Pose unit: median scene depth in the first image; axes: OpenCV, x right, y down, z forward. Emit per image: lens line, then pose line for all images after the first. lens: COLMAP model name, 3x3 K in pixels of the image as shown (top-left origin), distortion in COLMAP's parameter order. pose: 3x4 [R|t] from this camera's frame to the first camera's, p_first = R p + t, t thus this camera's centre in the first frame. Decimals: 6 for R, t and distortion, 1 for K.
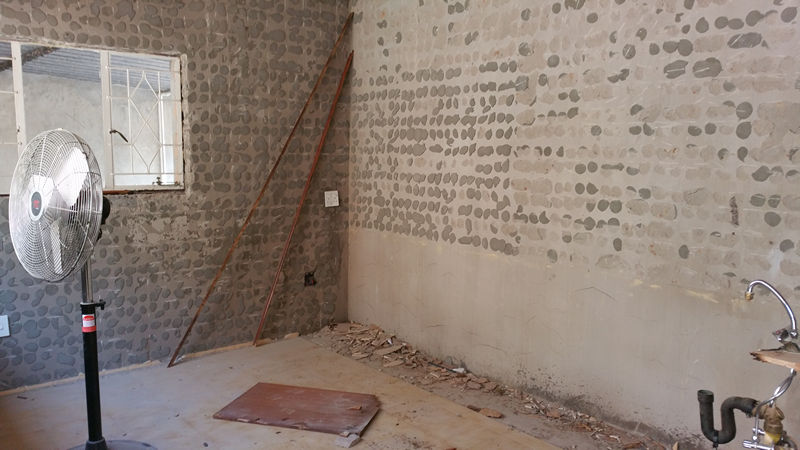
lens RADIAL K [[630.8, 0, 394.5], [0, 630.8, 231.9], [0, 0, 1]] dist [0.087650, -0.148840]
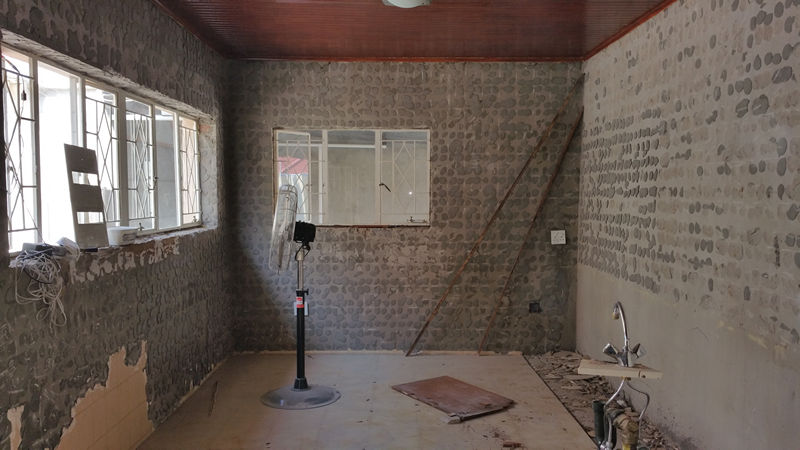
lens RADIAL K [[630.8, 0, 401.0], [0, 630.8, 230.5], [0, 0, 1]] dist [0.087650, -0.148840]
pose [[0.770884, 0.021678, -0.636606, 0.508061], [-0.071415, 0.996061, -0.052561, 0.018637], [0.632959, 0.085982, 0.769396, -0.062183]]
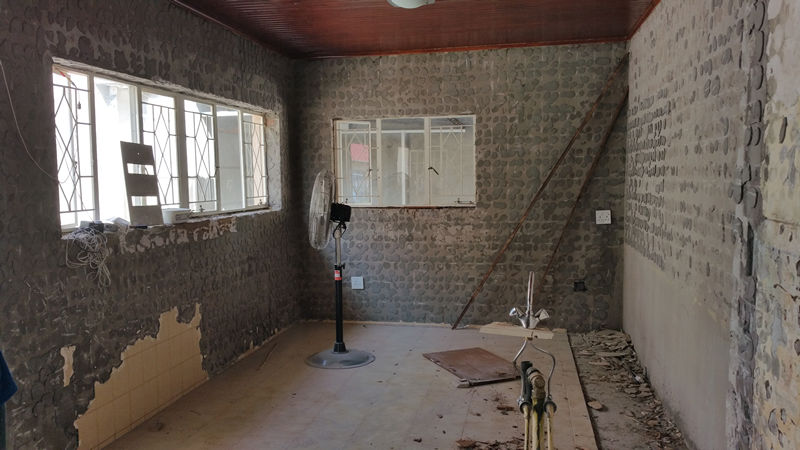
lens RADIAL K [[630.8, 0, 398.5], [0, 630.8, 224.3], [0, 0, 1]] dist [0.087650, -0.148840]
pose [[0.620693, 0.032905, -0.783363, 0.713910], [-0.076765, 0.996869, -0.018951, 0.012732], [0.780287, 0.071897, 0.621276, 0.003735]]
